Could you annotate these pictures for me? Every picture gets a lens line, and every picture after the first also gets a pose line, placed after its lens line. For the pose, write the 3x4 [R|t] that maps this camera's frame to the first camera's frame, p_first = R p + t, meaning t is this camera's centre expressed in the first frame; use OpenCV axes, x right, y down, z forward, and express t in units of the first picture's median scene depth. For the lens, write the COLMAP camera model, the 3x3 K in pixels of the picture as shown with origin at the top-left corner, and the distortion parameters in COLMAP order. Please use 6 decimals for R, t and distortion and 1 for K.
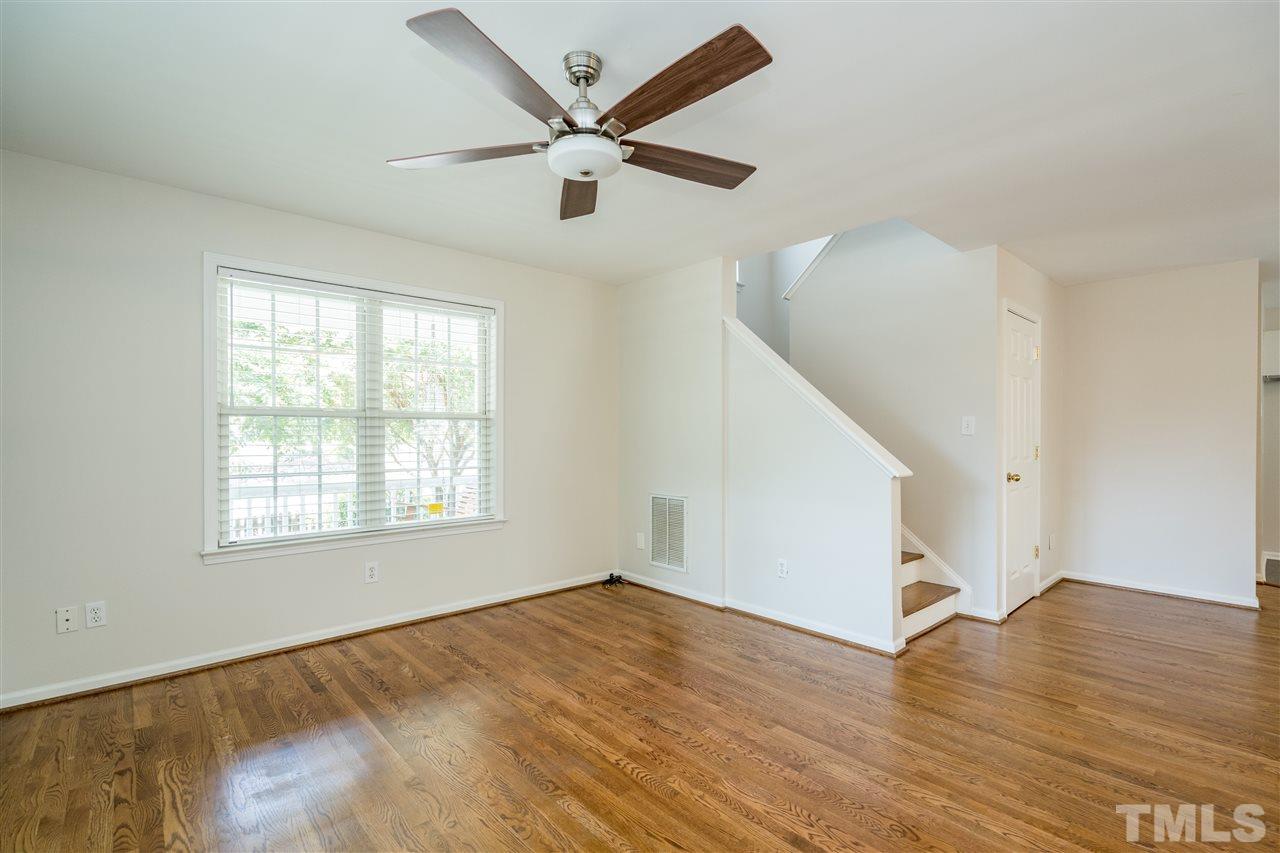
lens RADIAL K [[588.6, 0, 632.0], [0, 588.6, 438.9], [0, 0, 1]] dist [0.004188, 0.001131]
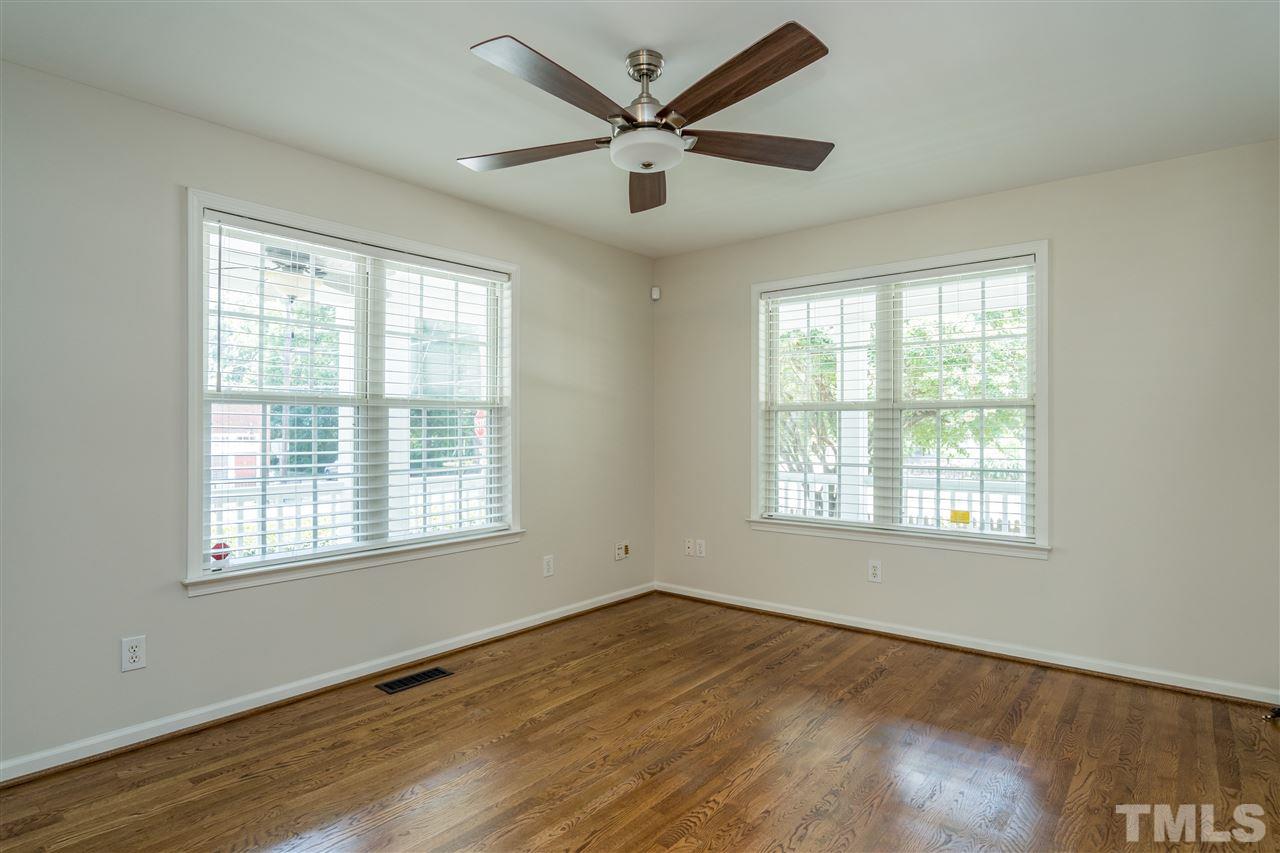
lens RADIAL K [[675.5, 0, 643.4], [0, 675.5, 426.7], [0, 0, 1]] dist [-0.016757, 0.004029]
pose [[0.159584, -0.002484, -0.987181, 0.626666], [-0.007358, 0.999966, -0.003705, -0.001774], [0.987157, 0.007855, 0.159561, 0.488973]]
